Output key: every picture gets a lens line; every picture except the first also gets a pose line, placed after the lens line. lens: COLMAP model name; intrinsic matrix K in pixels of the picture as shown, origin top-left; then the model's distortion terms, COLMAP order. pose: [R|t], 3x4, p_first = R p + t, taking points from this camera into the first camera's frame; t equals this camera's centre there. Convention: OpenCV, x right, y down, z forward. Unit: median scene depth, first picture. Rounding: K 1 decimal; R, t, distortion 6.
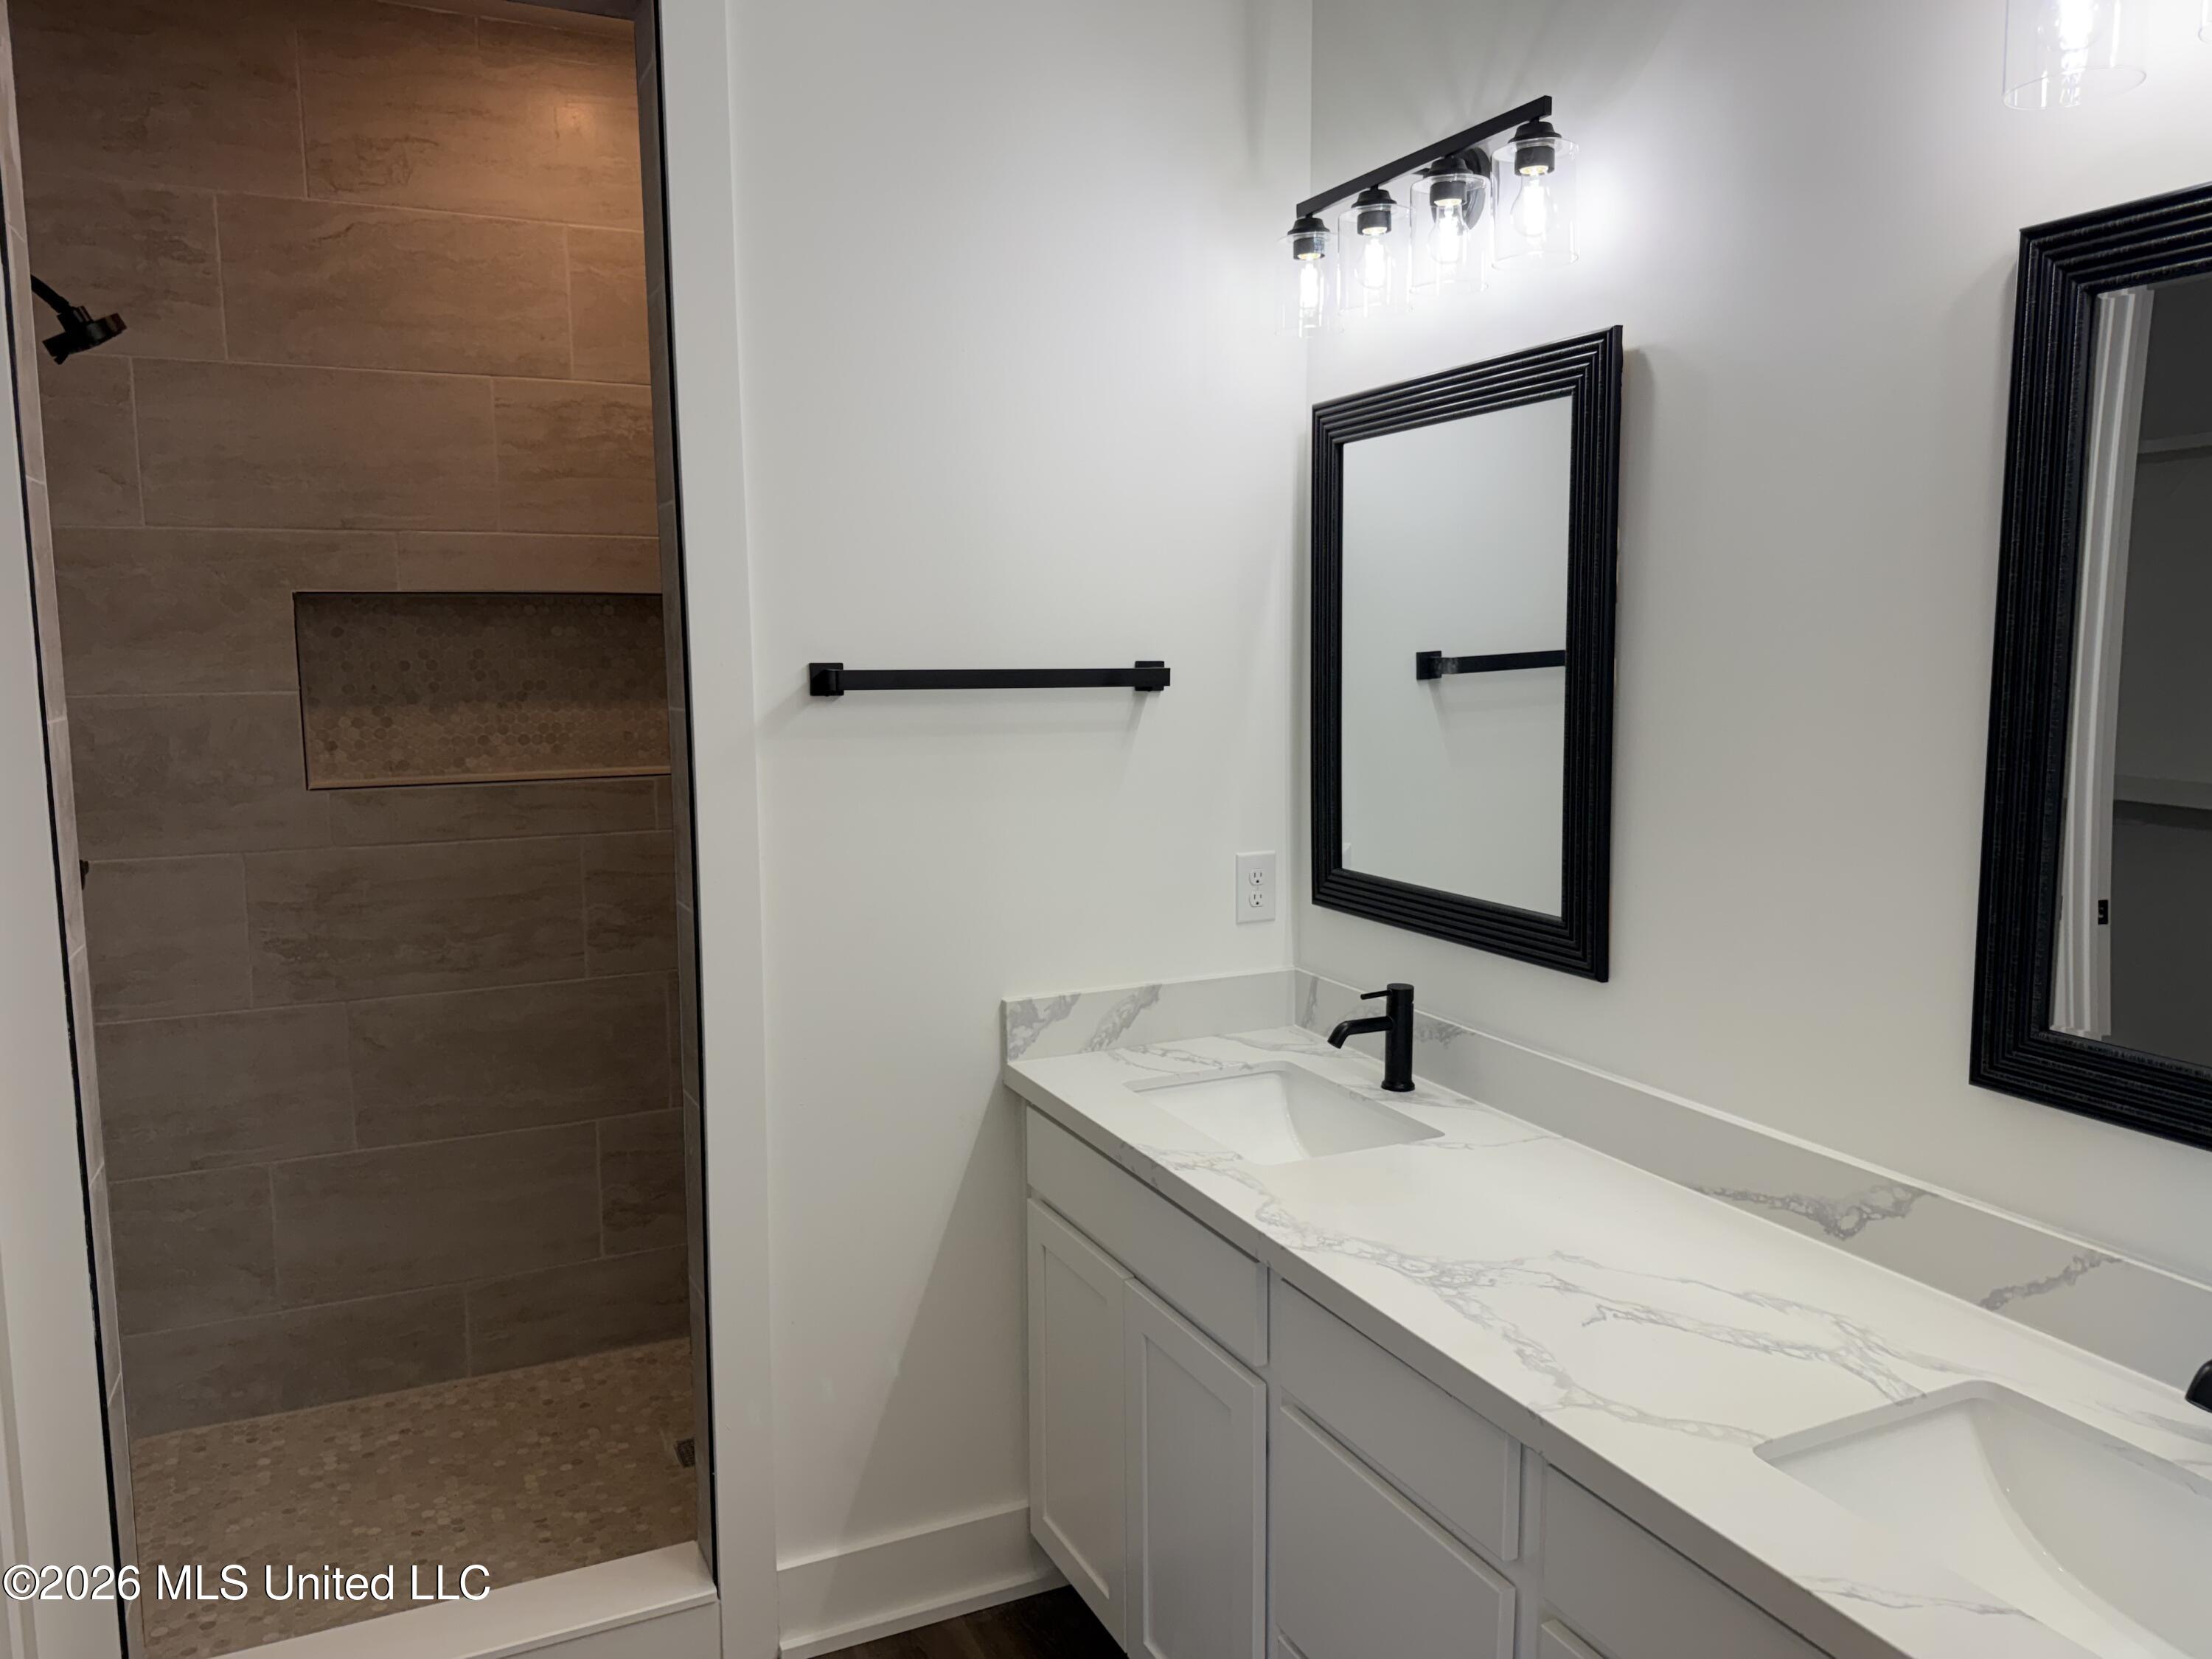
lens RADIAL K [[1580.0, 0, 1093.4], [0, 1580.0, 833.2], [0, 0, 1]] dist [0.035315, -0.039685]
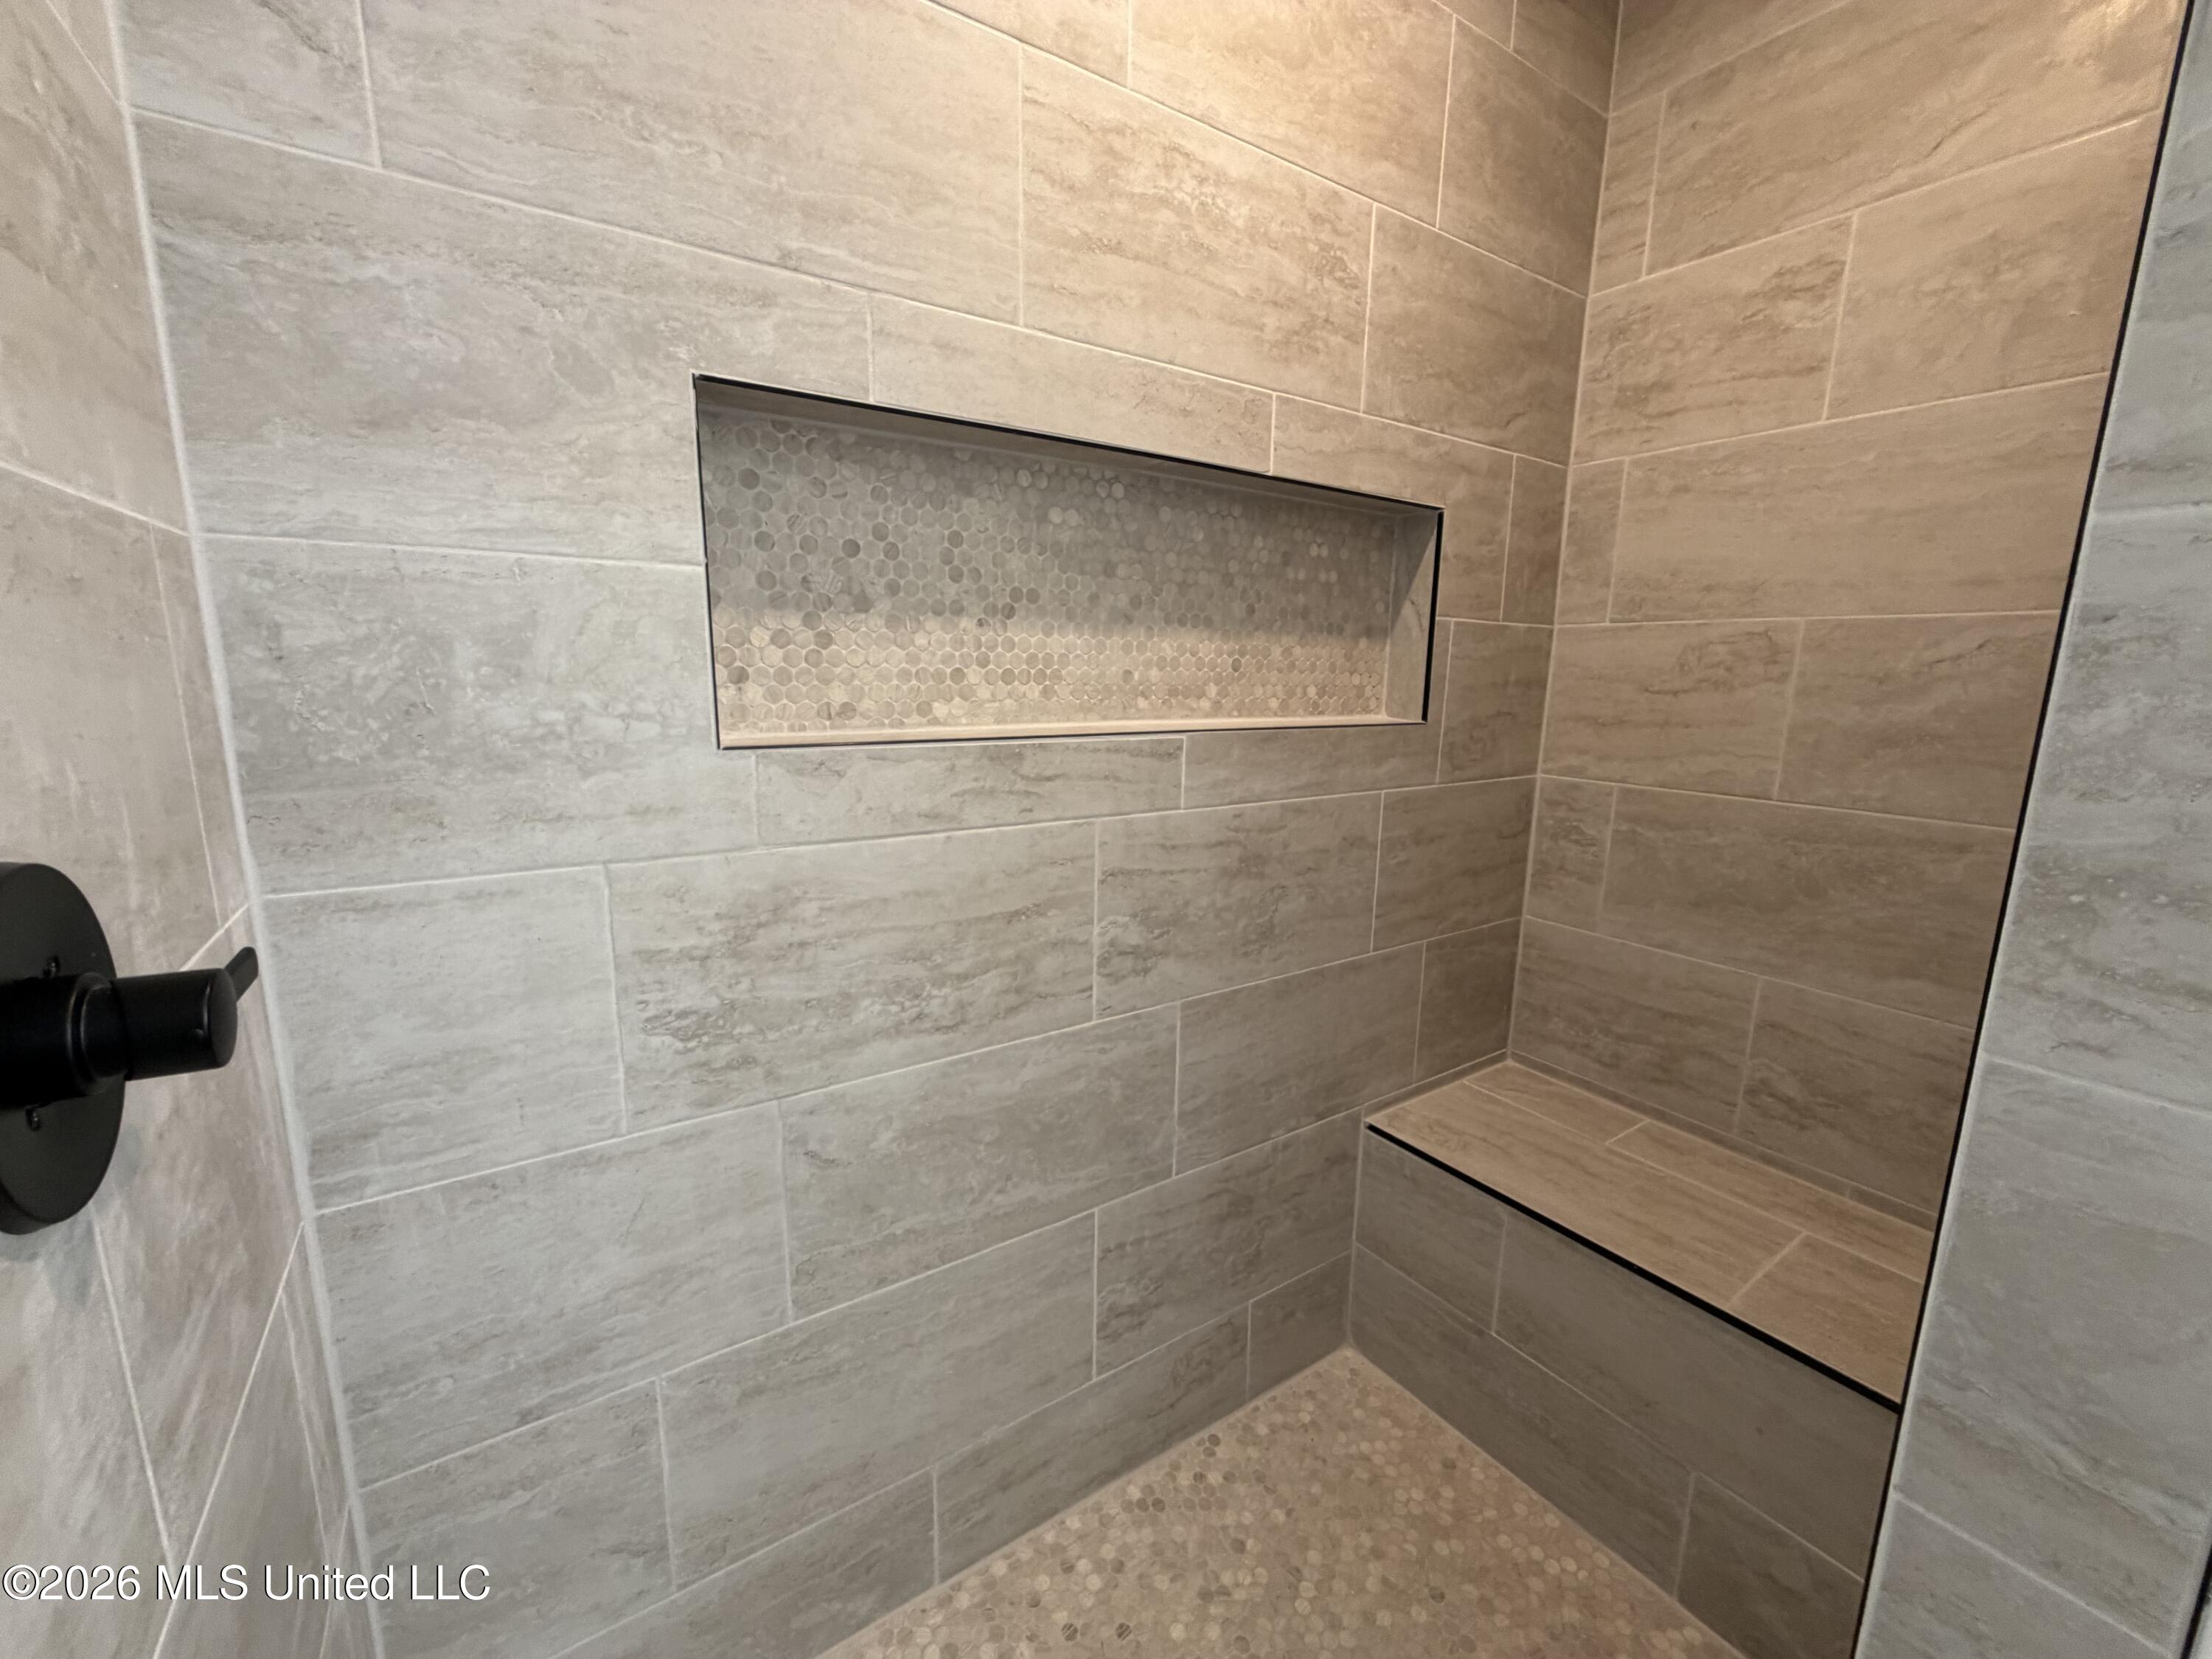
lens RADIAL K [[896.3, 0, 1107.1], [0, 896.3, 830.9], [0, 0, 1]] dist [0.000946, 0.000454]
pose [[0.989276, -0.002671, 0.146031, -0.386706], [-0.006435, 0.998065, 0.061852, -0.018124], [-0.145913, -0.062128, 0.987345, 0.635435]]
